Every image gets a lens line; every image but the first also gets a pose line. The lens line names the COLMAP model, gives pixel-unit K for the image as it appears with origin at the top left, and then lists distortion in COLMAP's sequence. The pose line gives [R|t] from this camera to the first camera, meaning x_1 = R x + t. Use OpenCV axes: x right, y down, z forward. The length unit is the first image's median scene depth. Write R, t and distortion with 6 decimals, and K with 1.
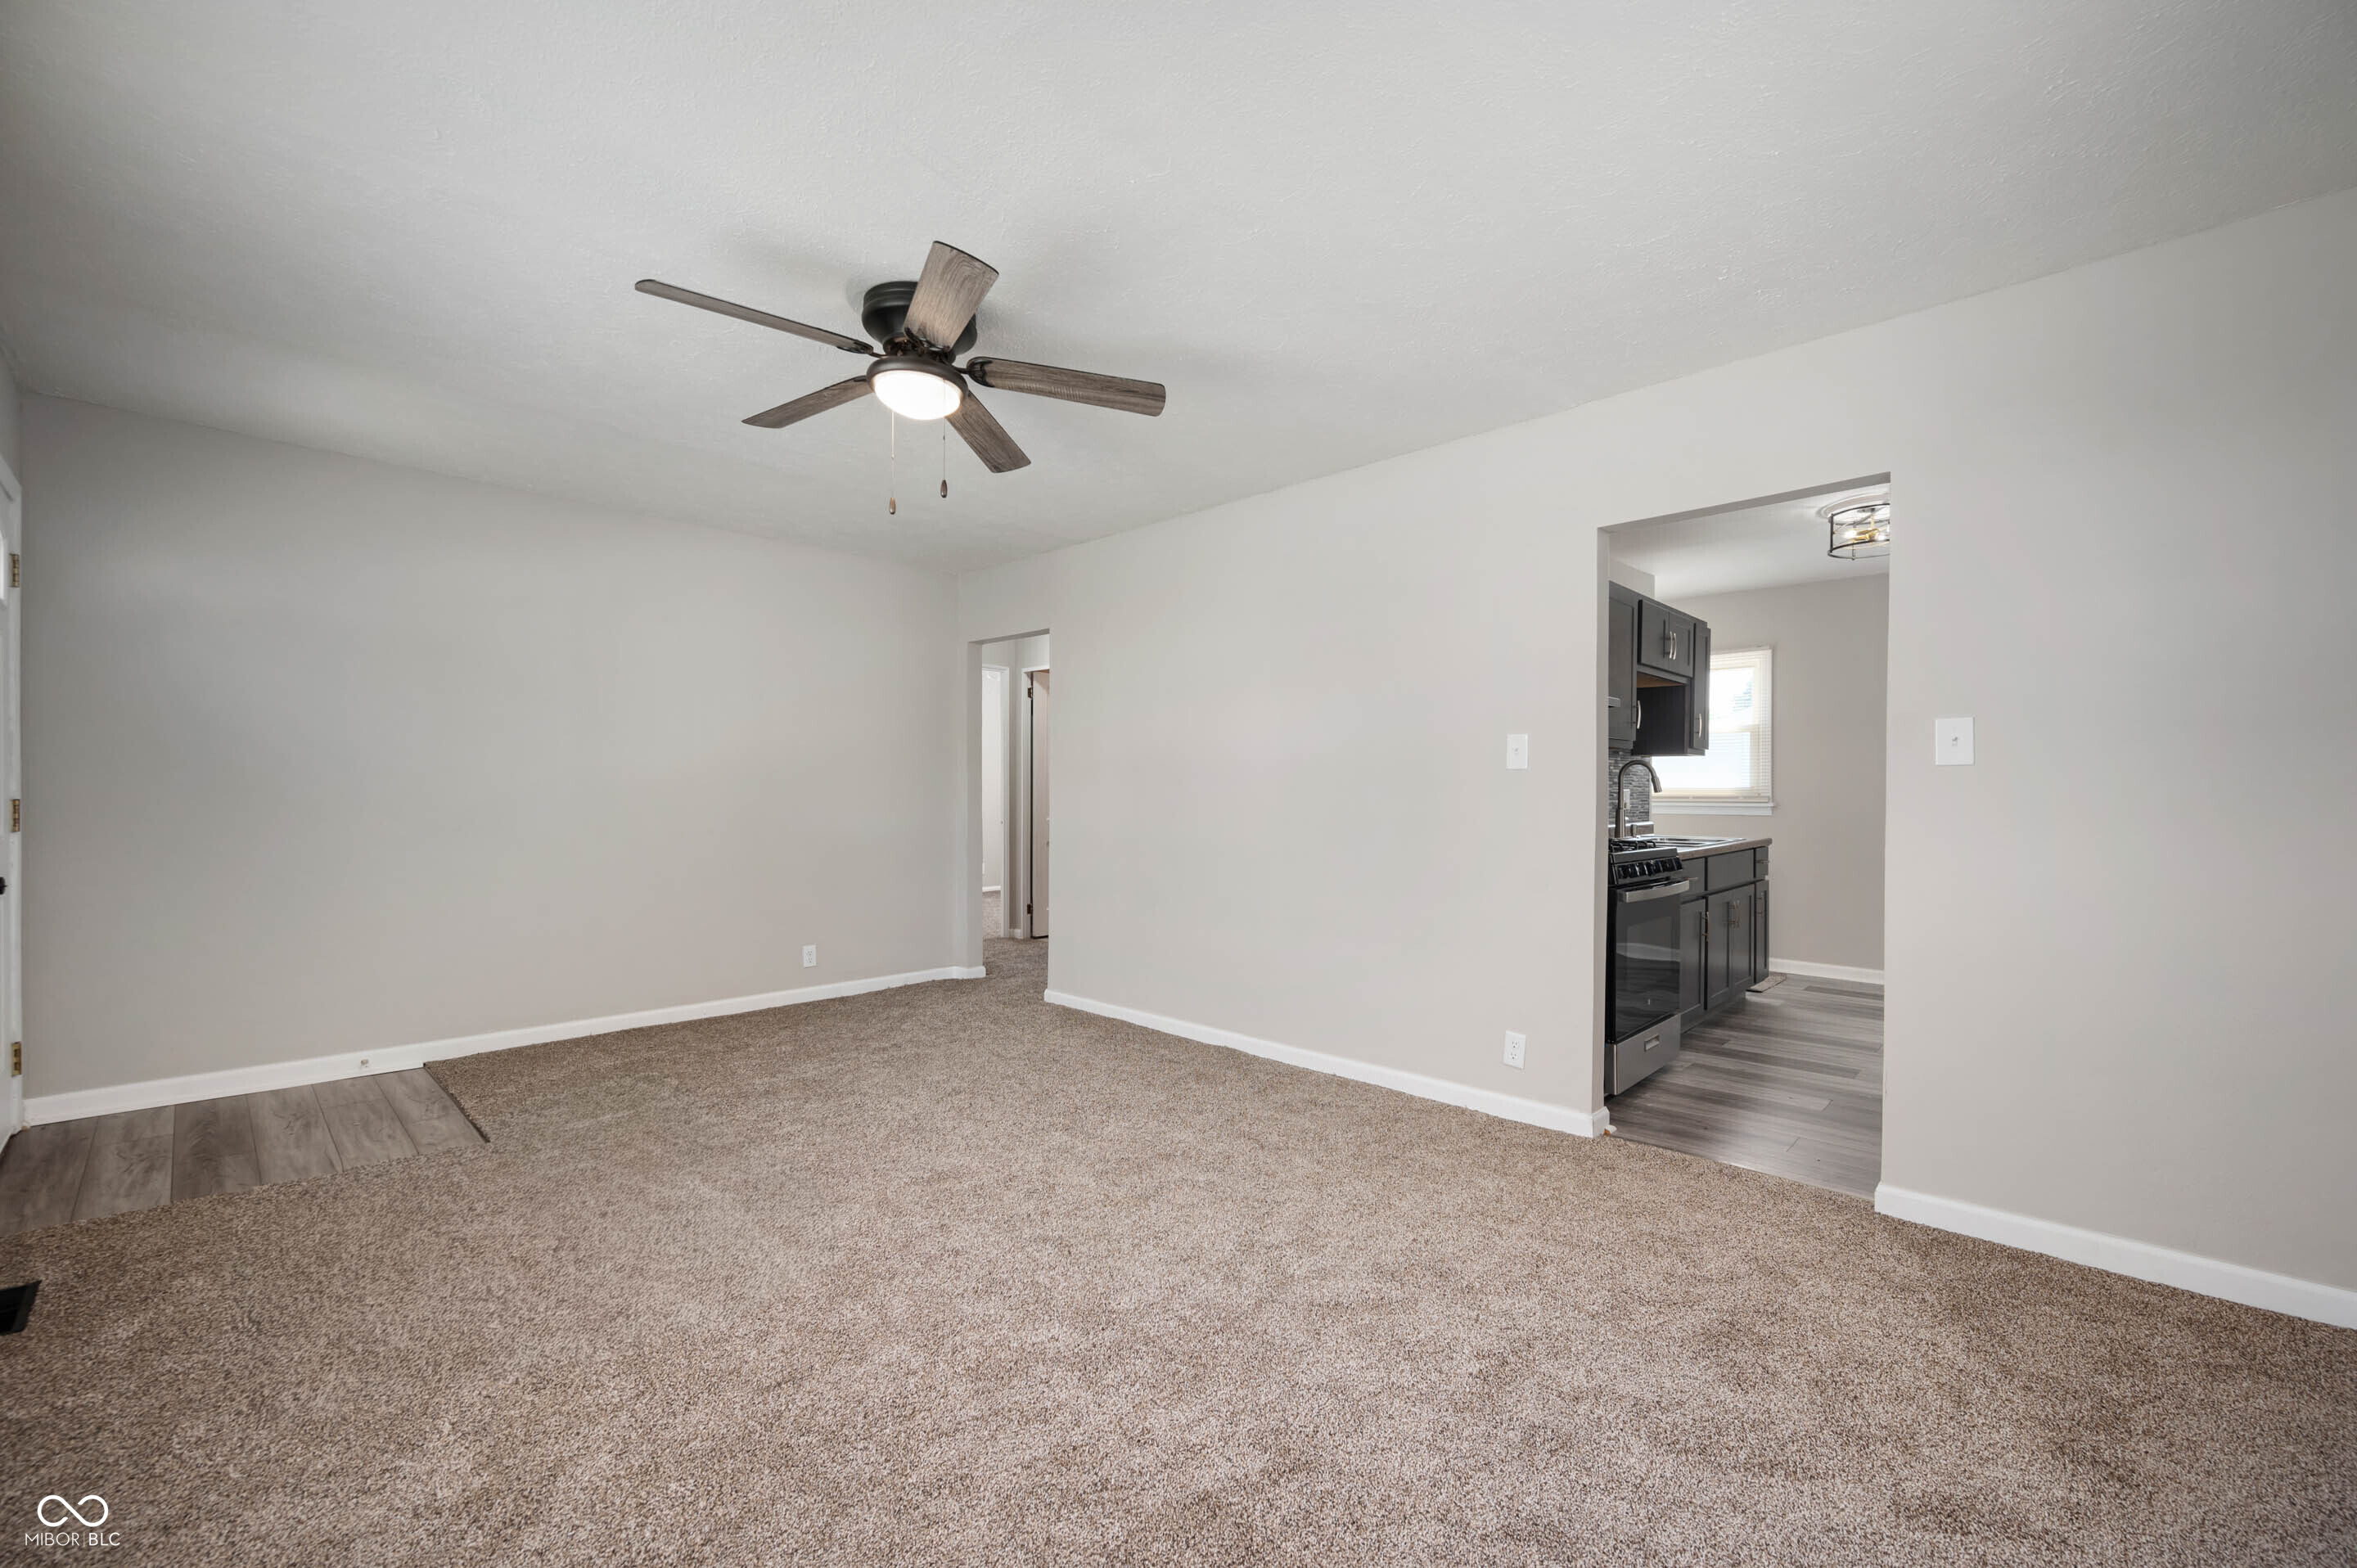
lens RADIAL K [[961.2, 0, 1180.7], [0, 961.2, 786.0], [0, 0, 1]] dist [-0.000067, -0.000034]
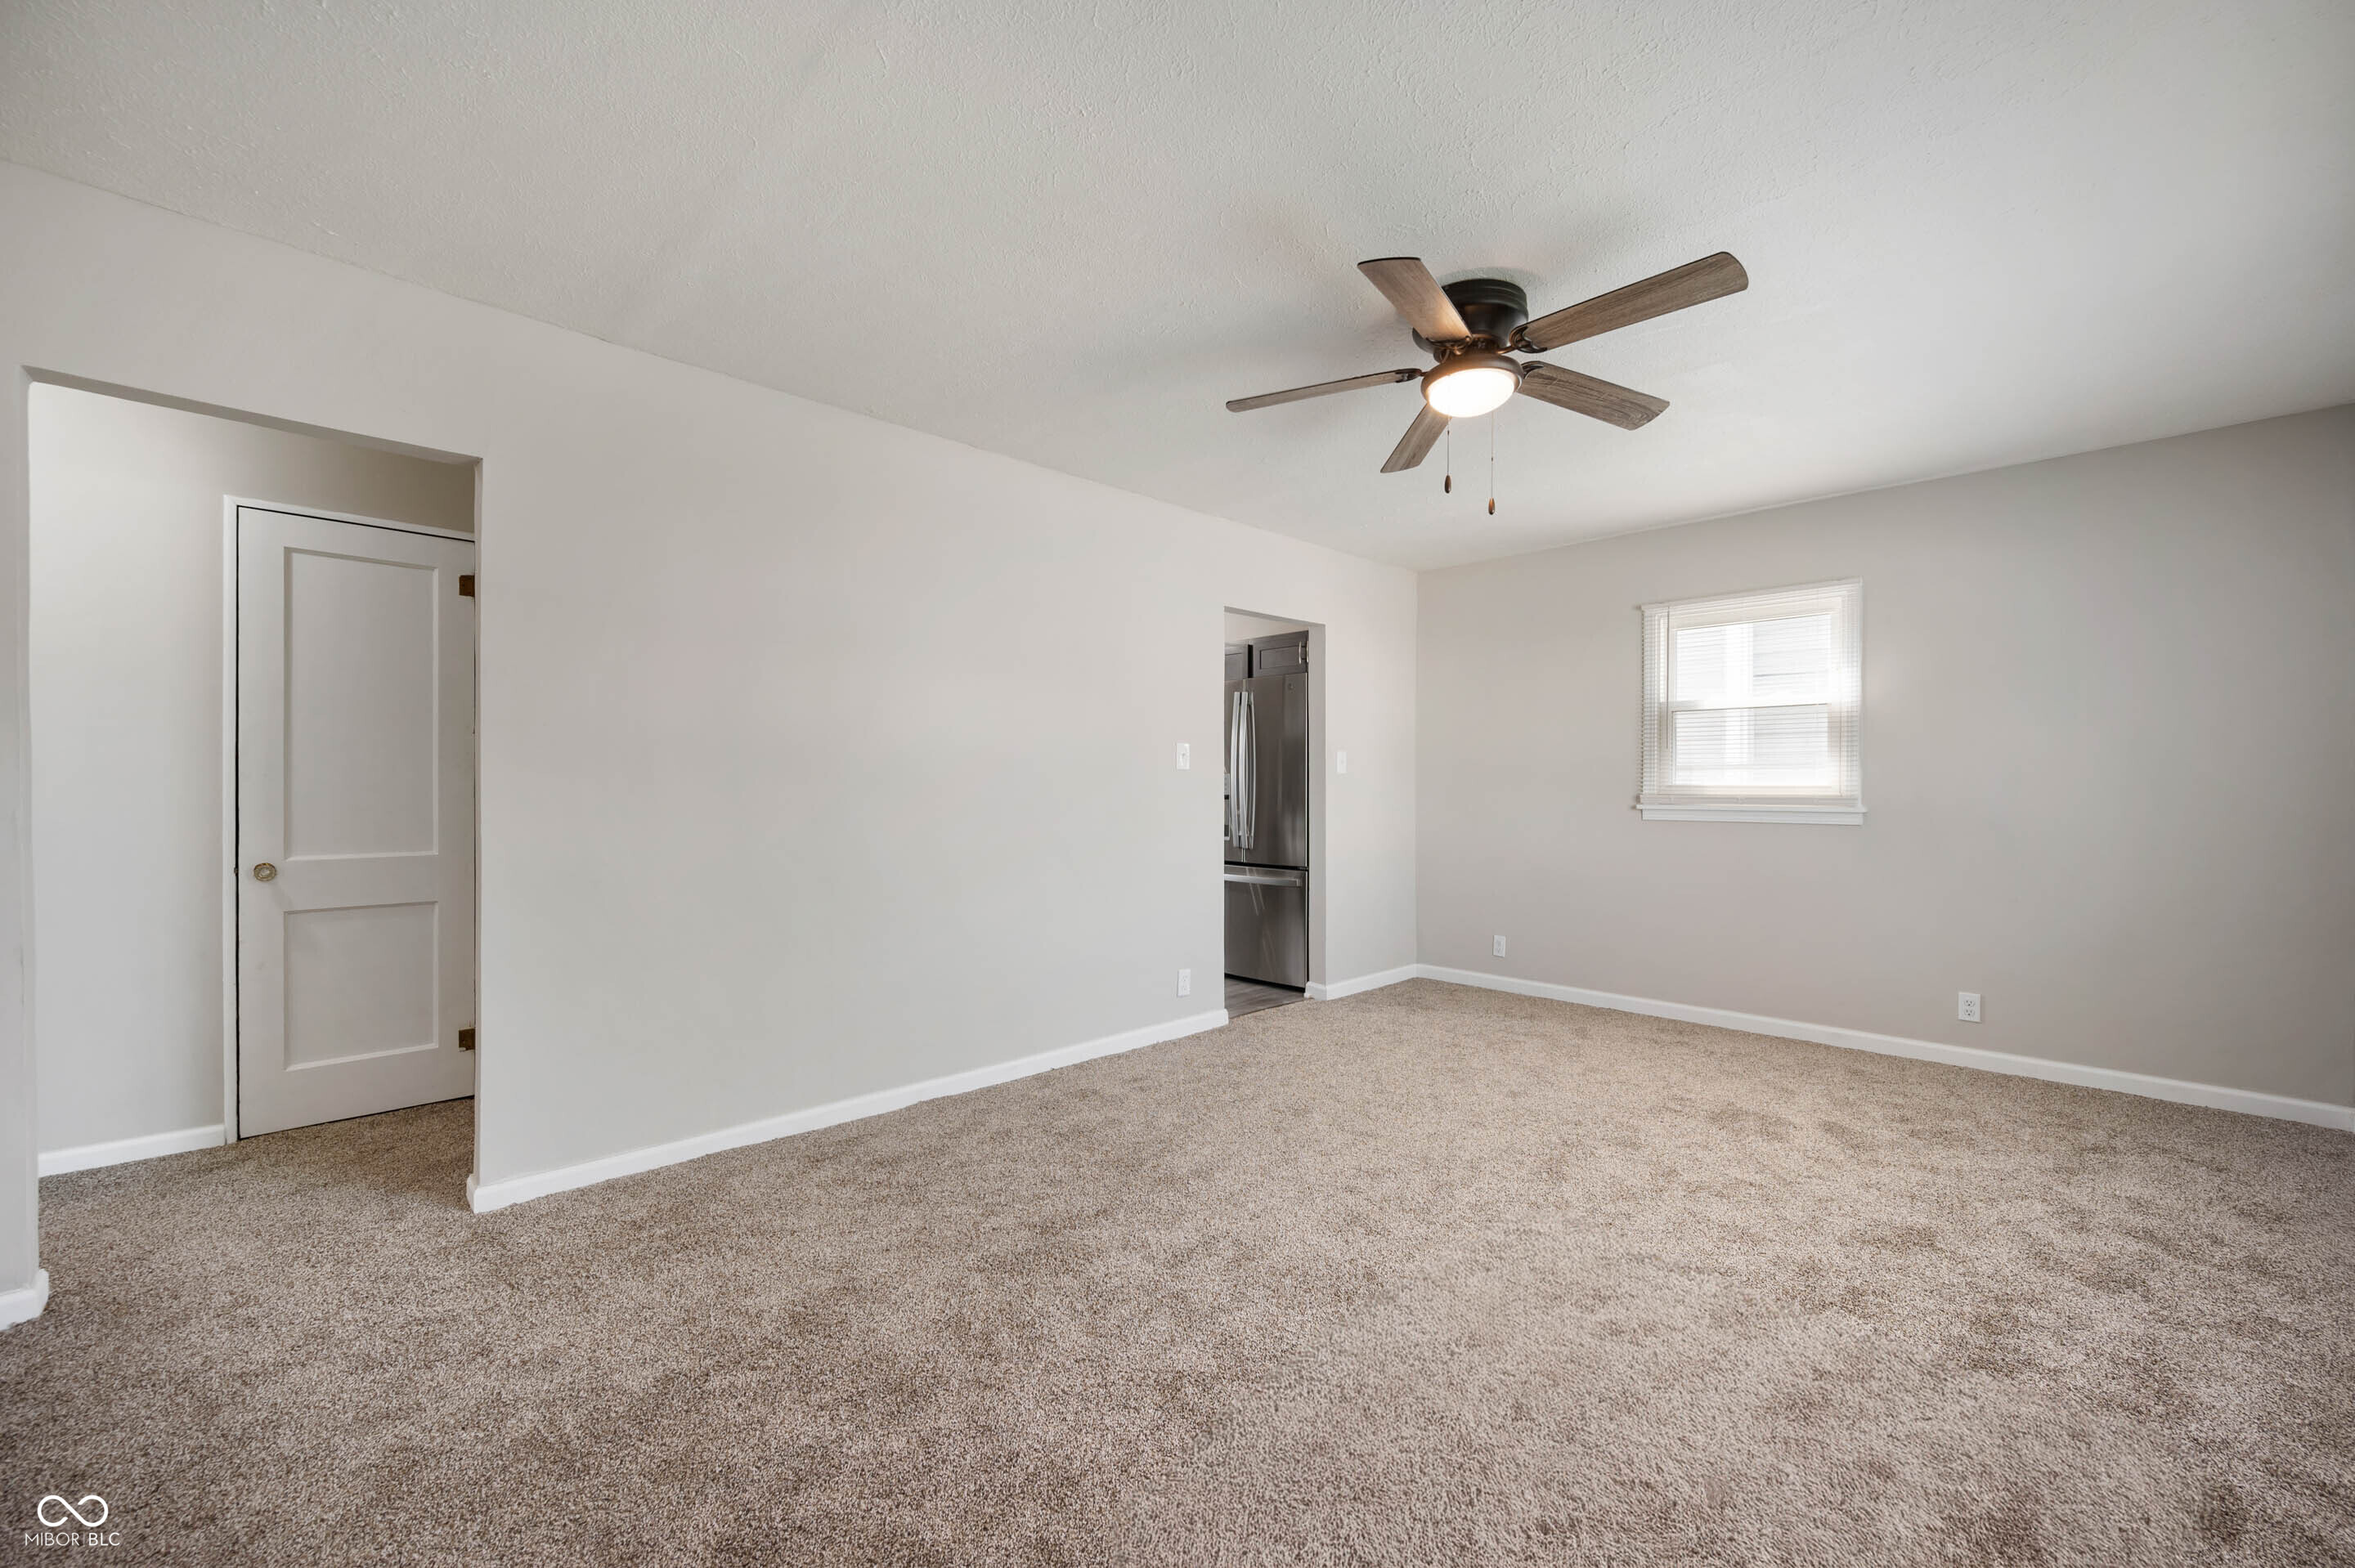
lens RADIAL K [[949.2, 0, 1194.7], [0, 949.2, 798.2], [0, 0, 1]] dist [-0.000148, 0.000068]
pose [[0.042395, -0.020263, 0.998895, -0.939742], [0.002618, 0.999793, 0.020170, -0.004288], [-0.999098, 0.001760, 0.042439, 0.925200]]
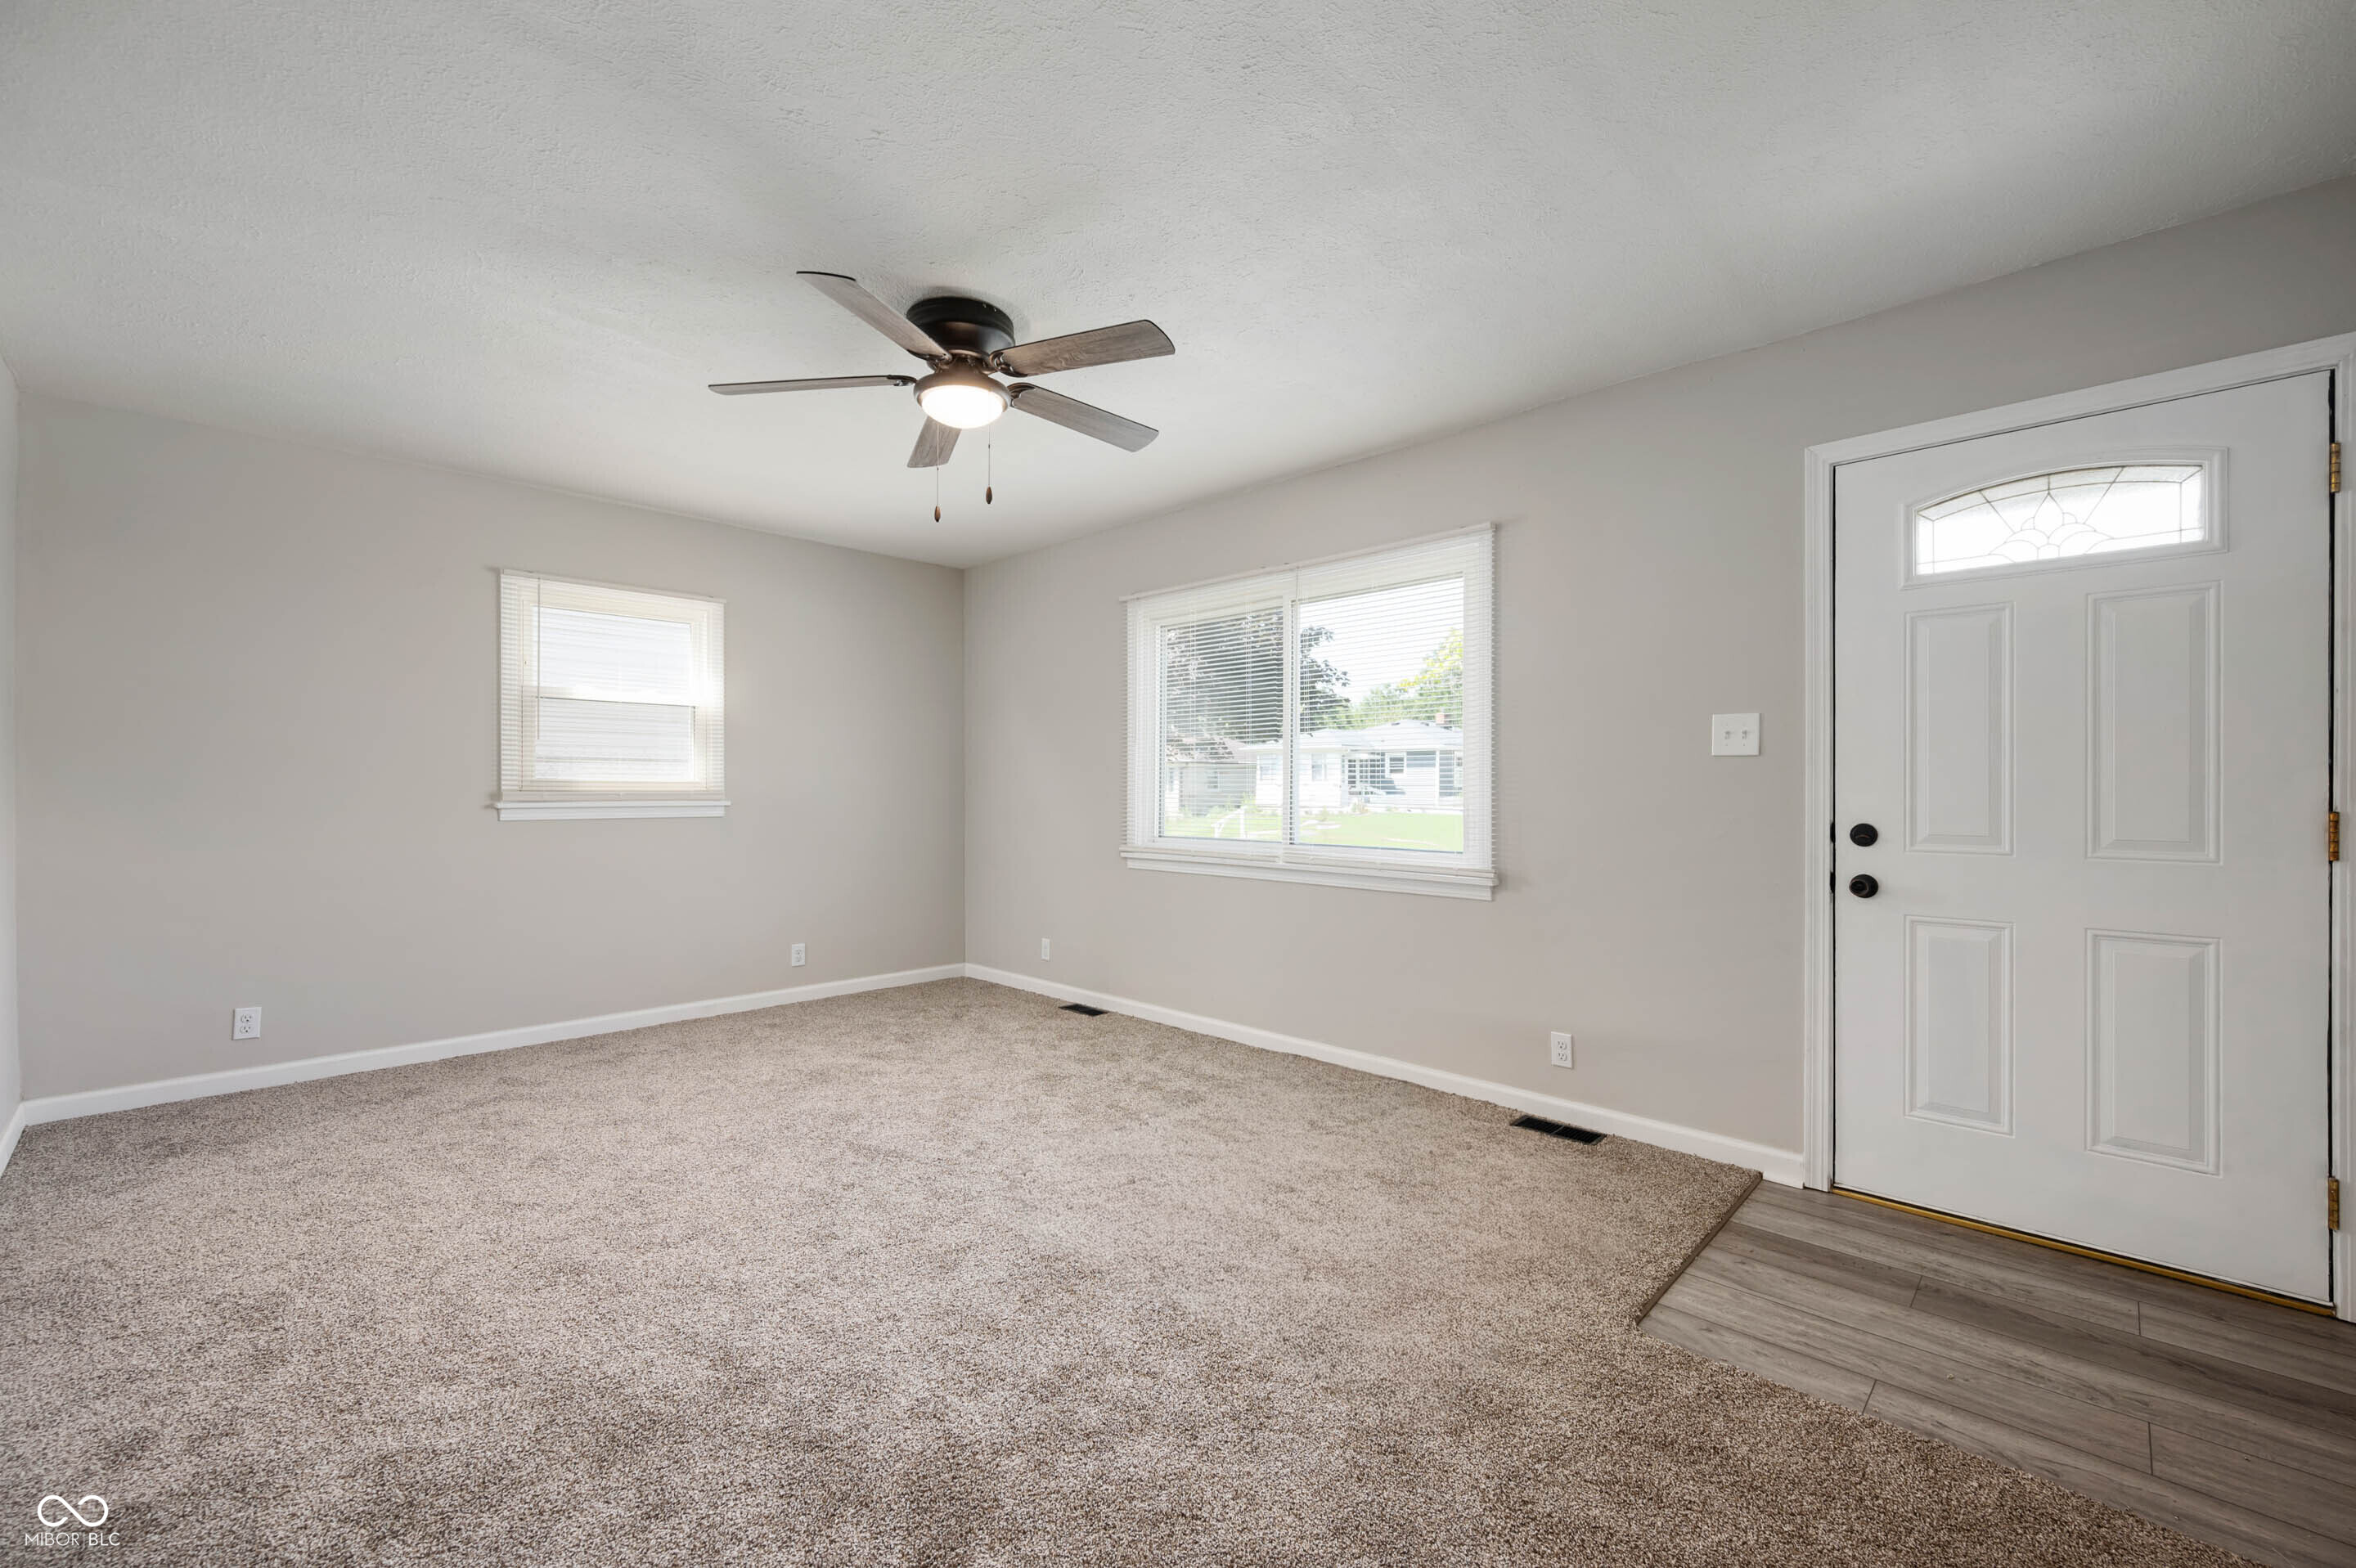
lens RADIAL K [[960.8, 0, 1197.0], [0, 960.8, 796.0], [0, 0, 1]] dist [-0.000067, -0.000034]
pose [[-0.999789, -0.015033, 0.014000, -0.398228], [-0.014834, 0.999789, 0.014238, -0.003316], [-0.014211, 0.014027, -0.999801, 1.512563]]
